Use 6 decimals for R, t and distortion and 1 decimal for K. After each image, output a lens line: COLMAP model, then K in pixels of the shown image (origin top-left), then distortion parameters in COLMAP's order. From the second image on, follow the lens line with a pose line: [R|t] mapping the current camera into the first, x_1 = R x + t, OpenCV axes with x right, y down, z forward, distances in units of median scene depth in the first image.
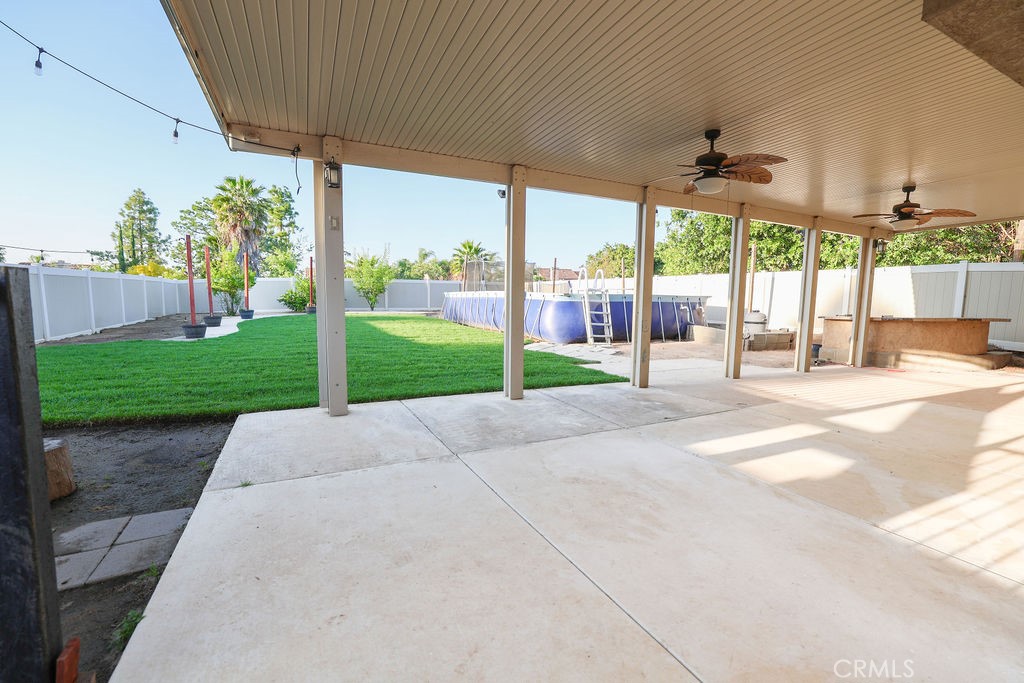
lens RADIAL K [[440.7, 0, 513.8], [0, 440.7, 344.1], [0, 0, 1]] dist [-0.044073, 0.014970]
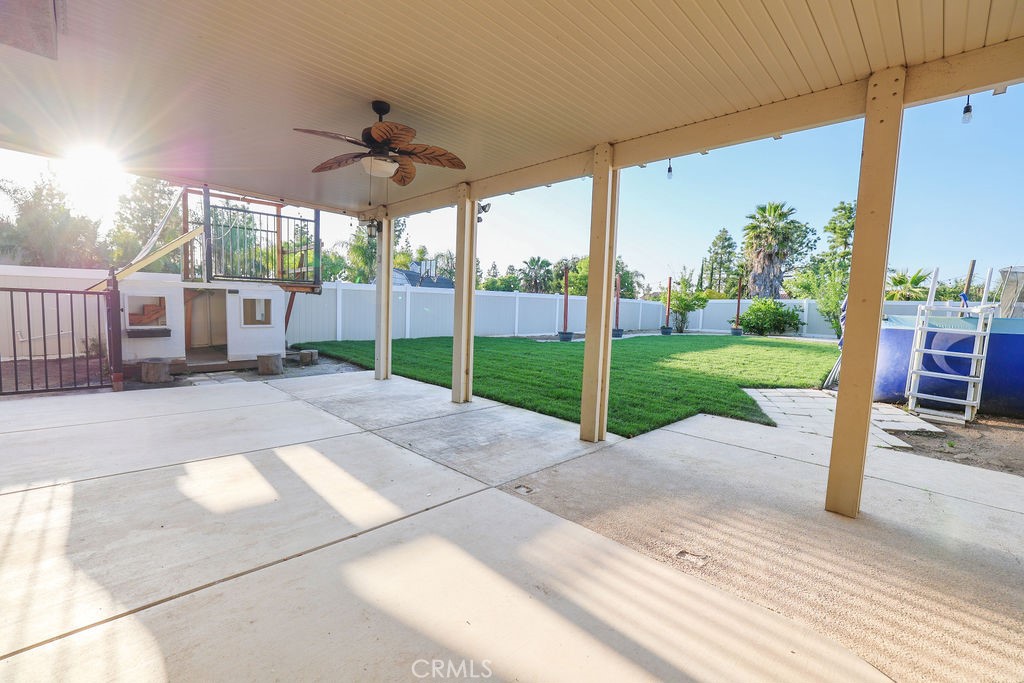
lens RADIAL K [[440.7, 0, 513.8], [0, 440.7, 344.1], [0, 0, 1]] dist [-0.044073, 0.014970]
pose [[0.322597, 0.077588, -0.943351, 0.171134], [-0.132749, 0.990493, 0.036069, -0.011575], [0.937181, 0.113593, 0.329830, 0.126126]]
